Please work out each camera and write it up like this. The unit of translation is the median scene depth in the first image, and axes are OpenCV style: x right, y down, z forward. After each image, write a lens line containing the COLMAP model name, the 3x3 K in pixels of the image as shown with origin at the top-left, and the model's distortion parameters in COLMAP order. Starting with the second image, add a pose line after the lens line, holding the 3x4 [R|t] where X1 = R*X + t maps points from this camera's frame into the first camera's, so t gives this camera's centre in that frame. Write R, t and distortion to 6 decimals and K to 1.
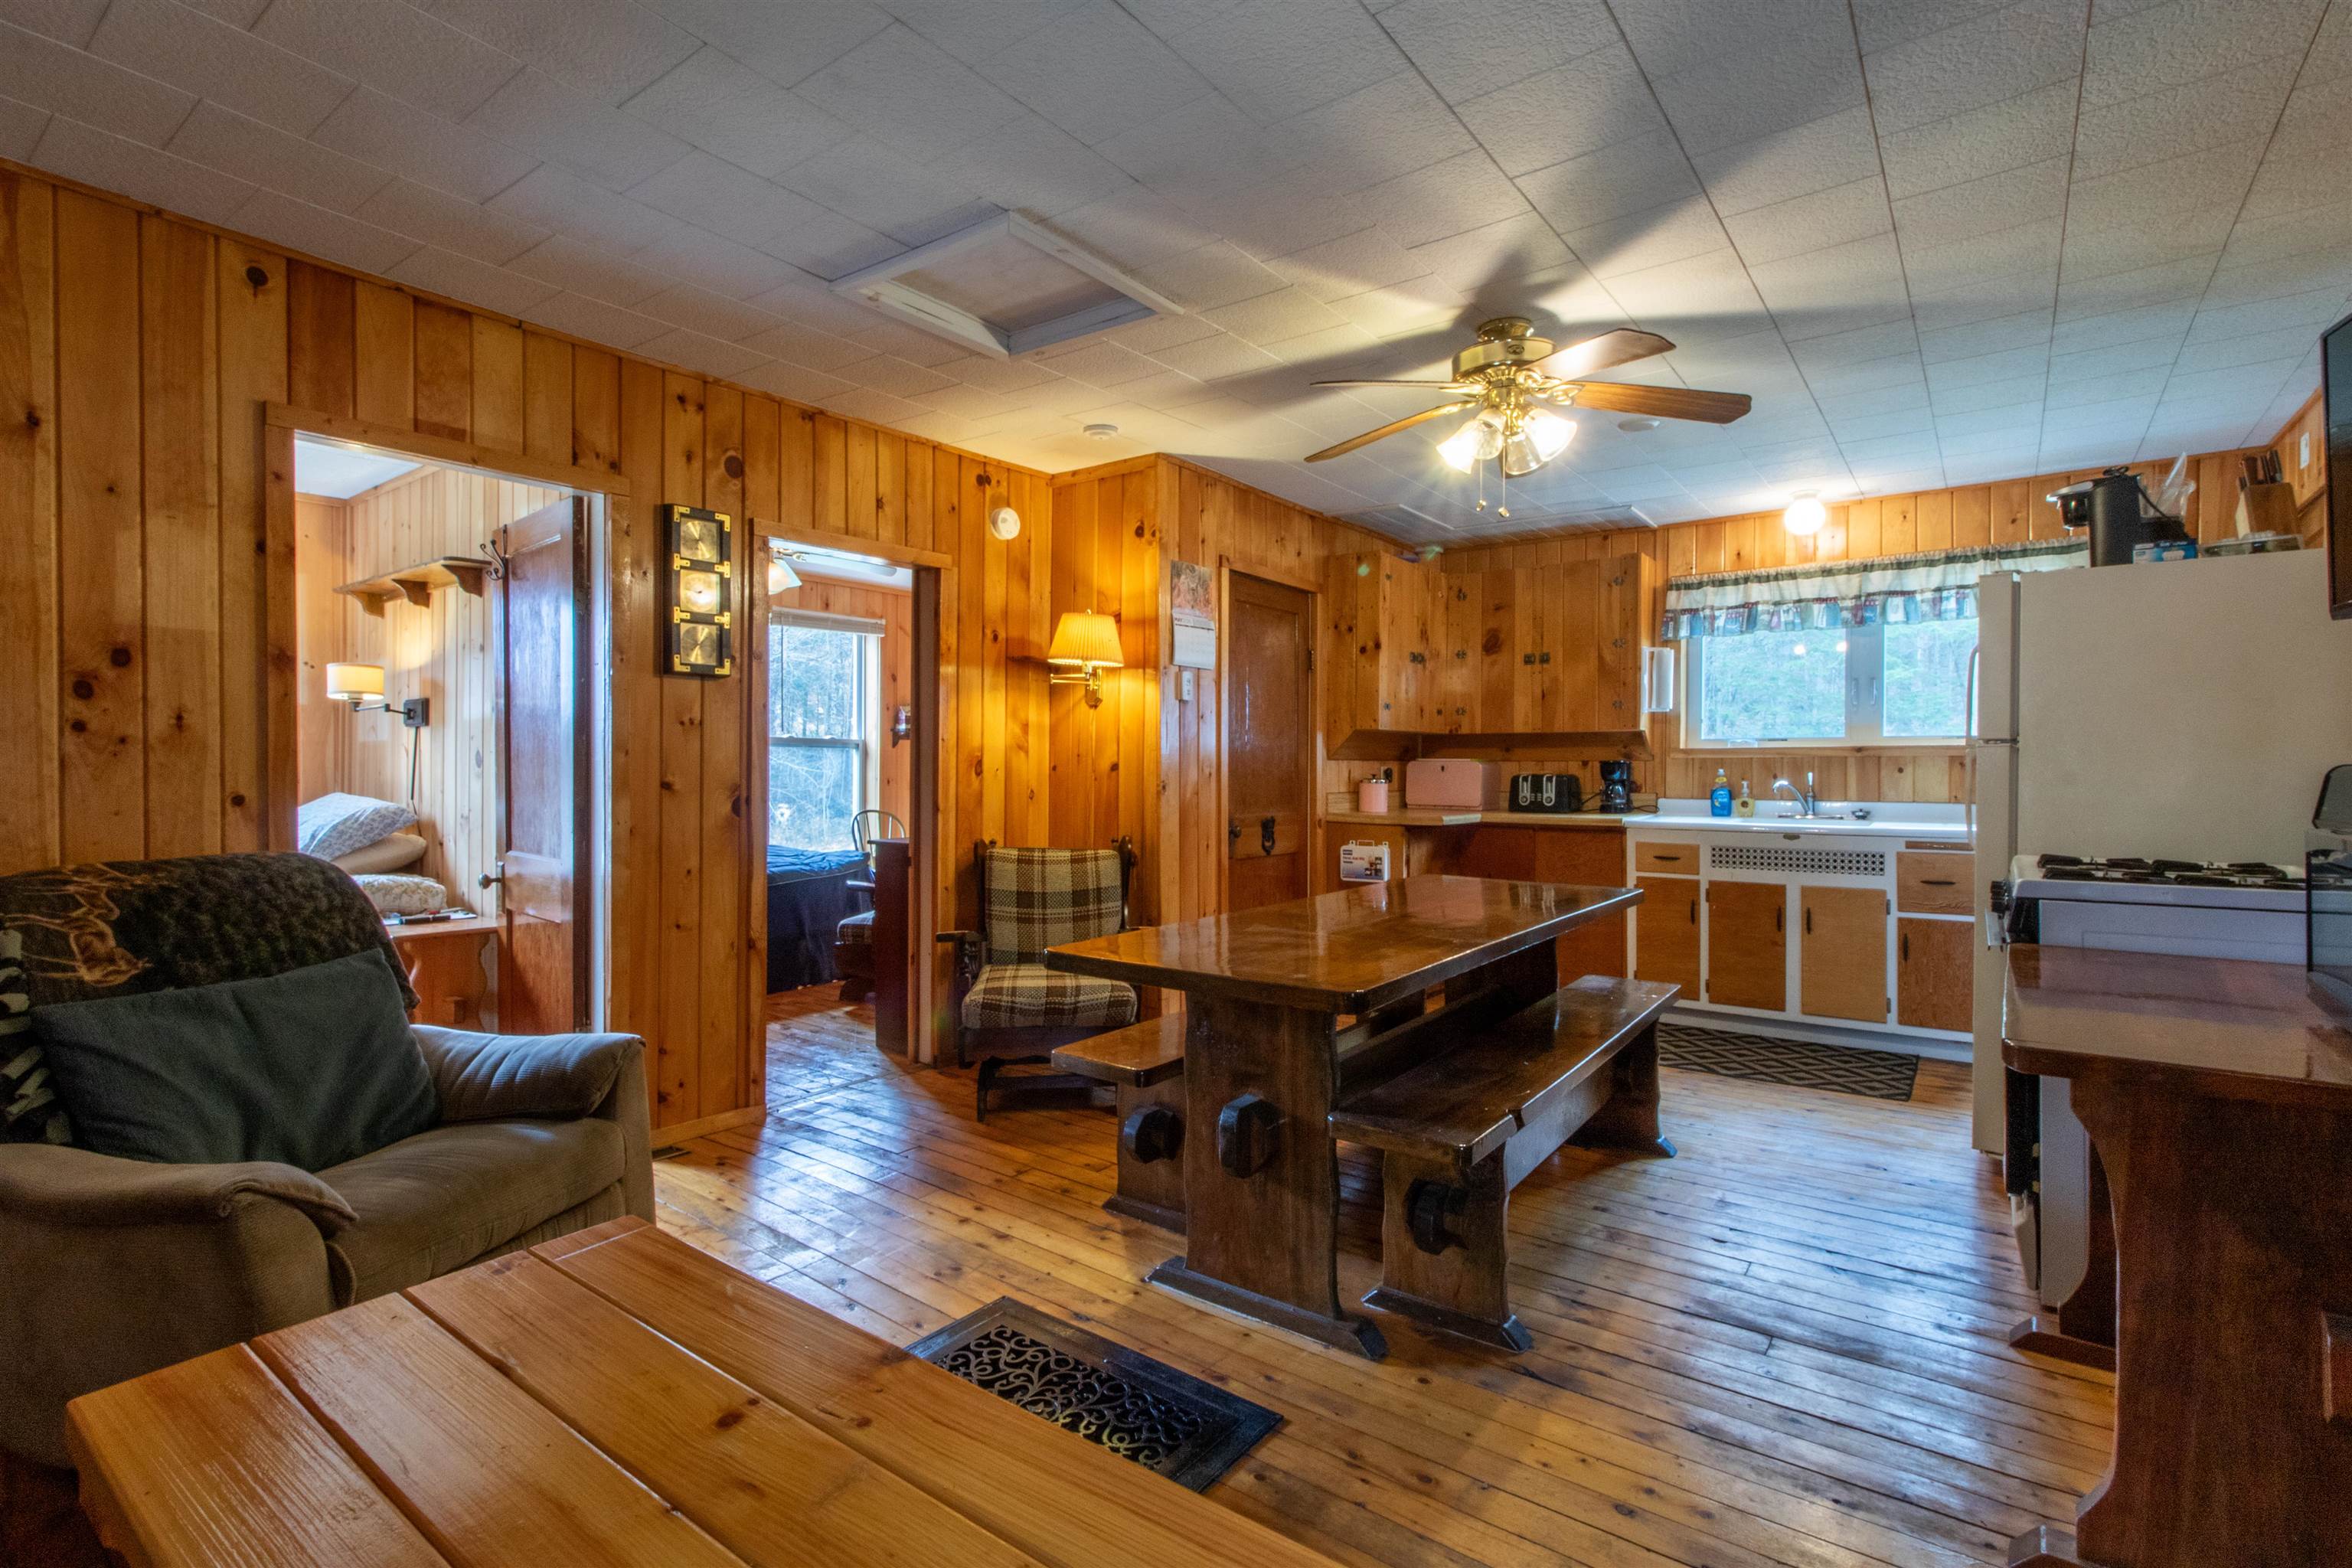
lens RADIAL K [[1070.2, 0, 1176.0], [0, 1070.2, 784.0], [0, 0, 1]] dist [-0.001702, -0.000385]
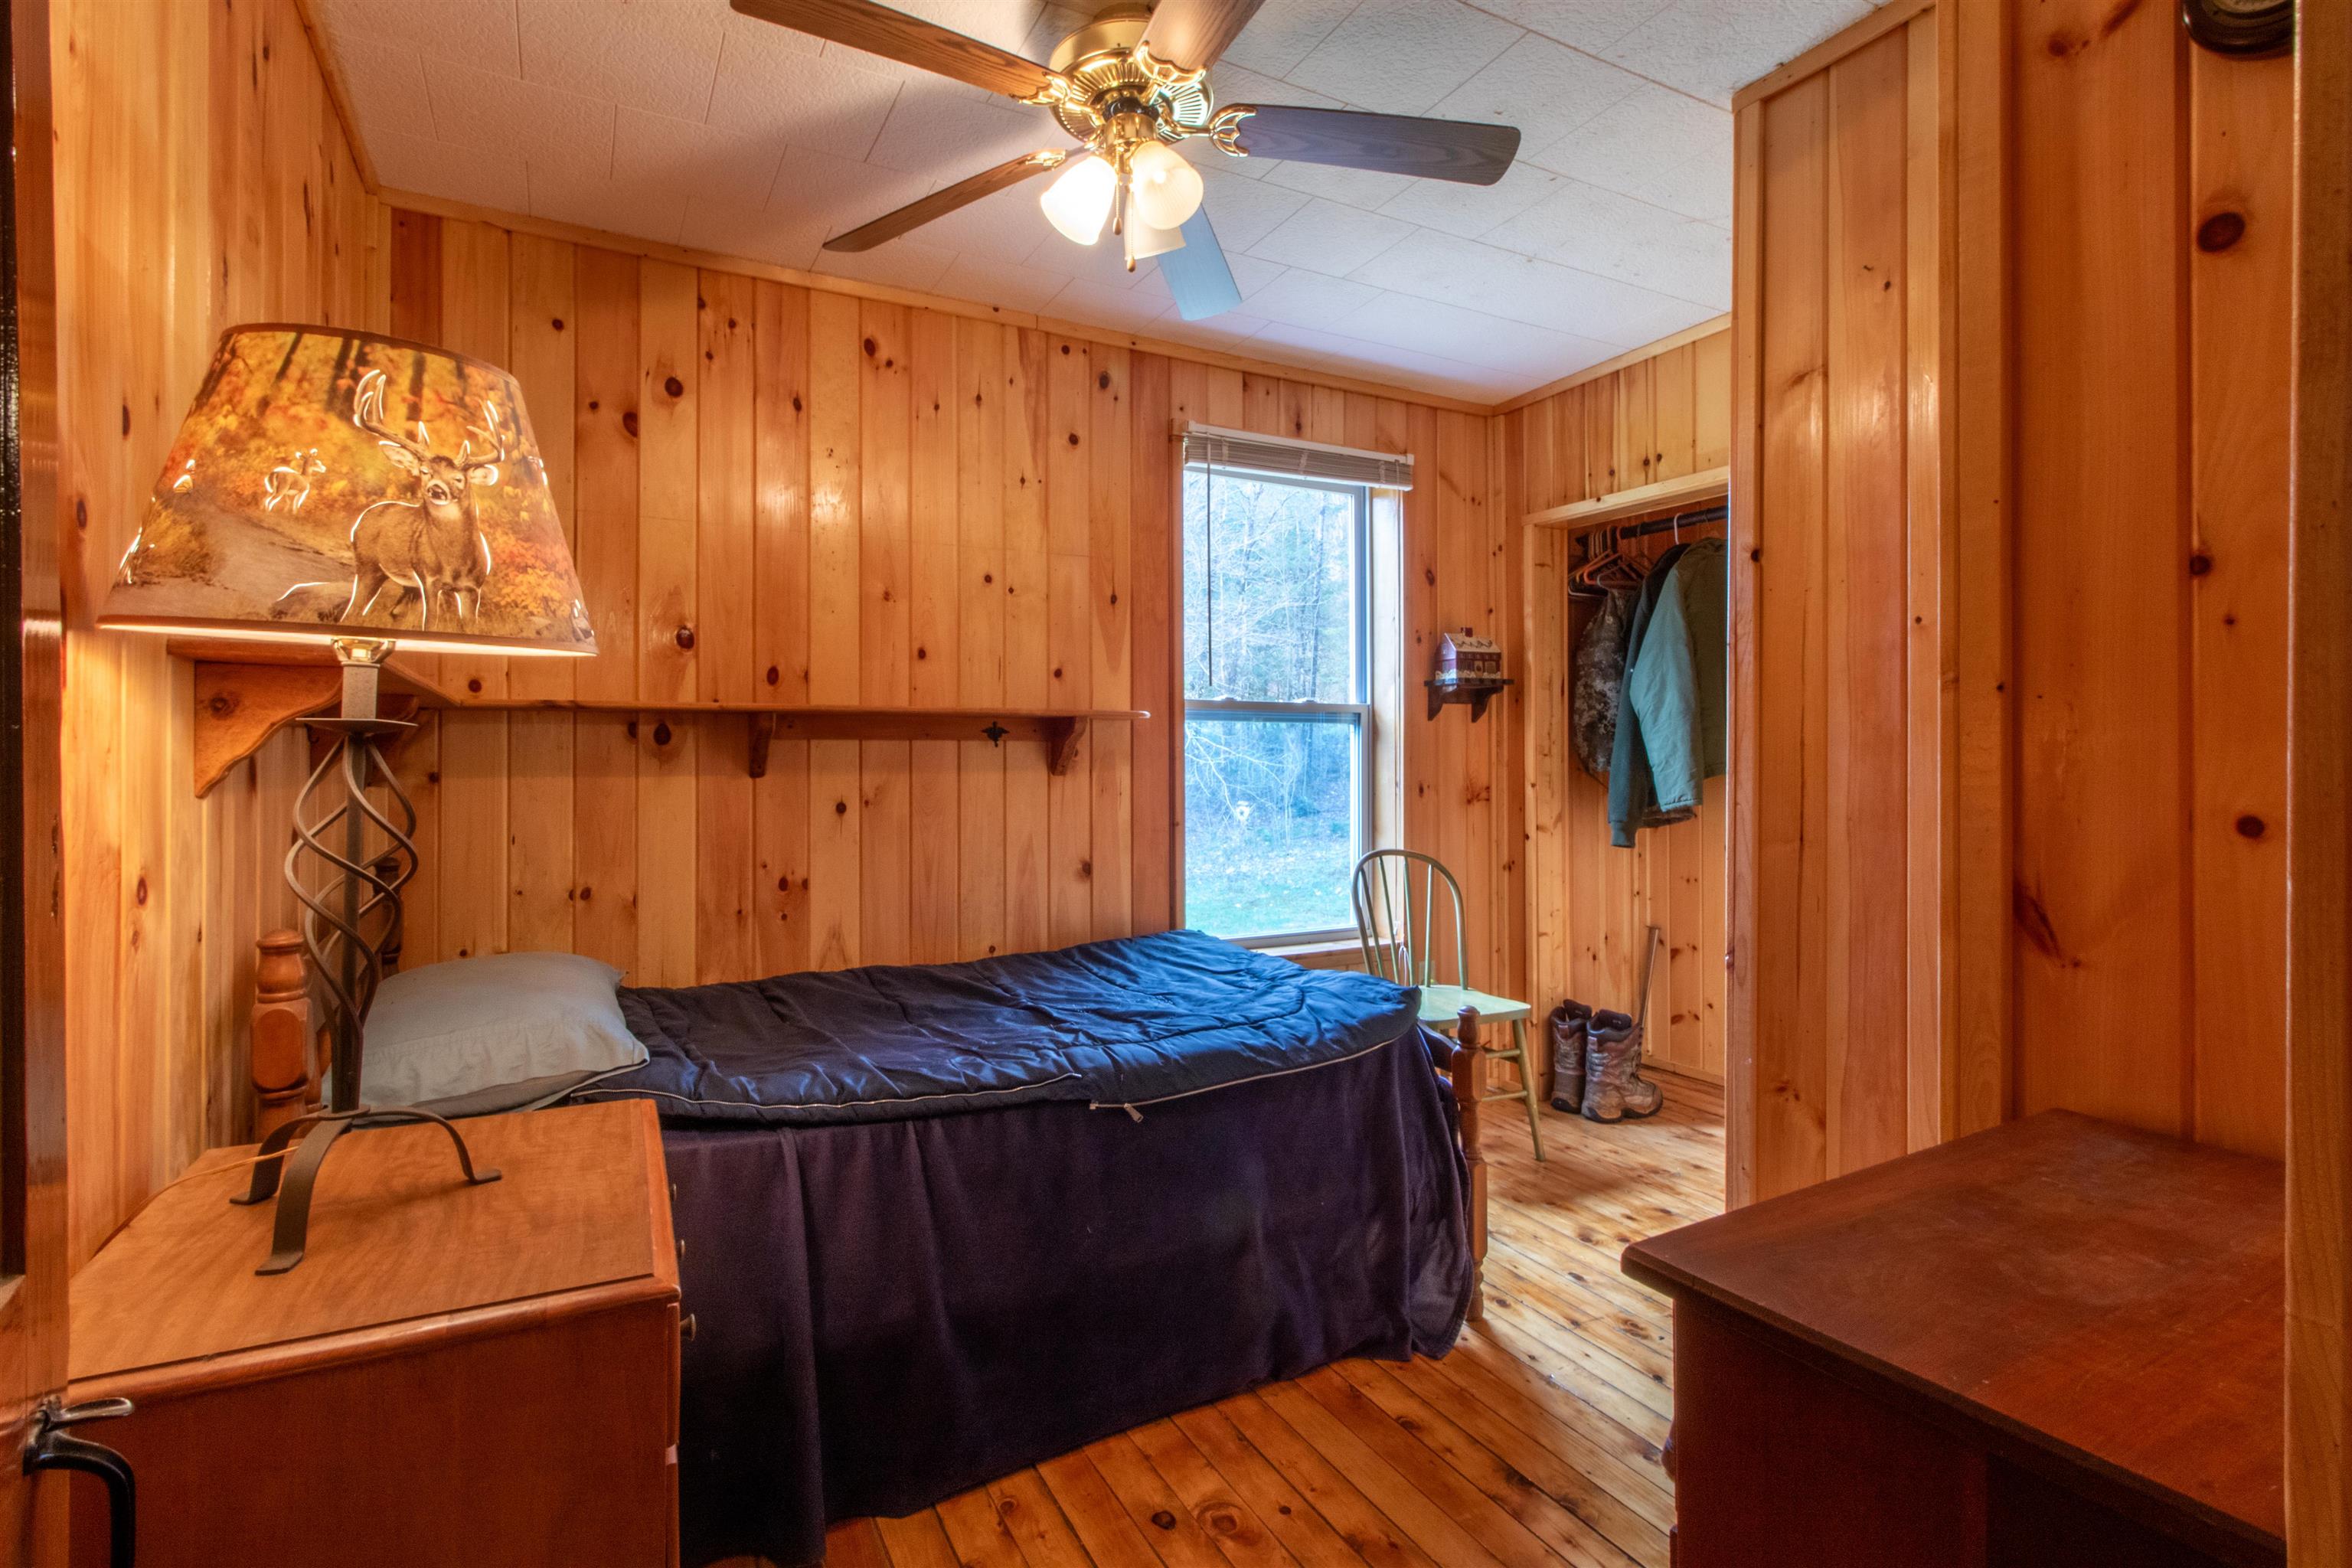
lens RADIAL K [[1070.2, 0, 1176.0], [0, 1070.2, 784.0], [0, 0, 1]] dist [-0.001702, -0.000385]
pose [[0.913576, 0.001067, -0.406667, -0.173200], [0.001945, 0.999974, 0.006991, -0.008977], [0.406664, -0.007178, 0.913550, 0.514502]]
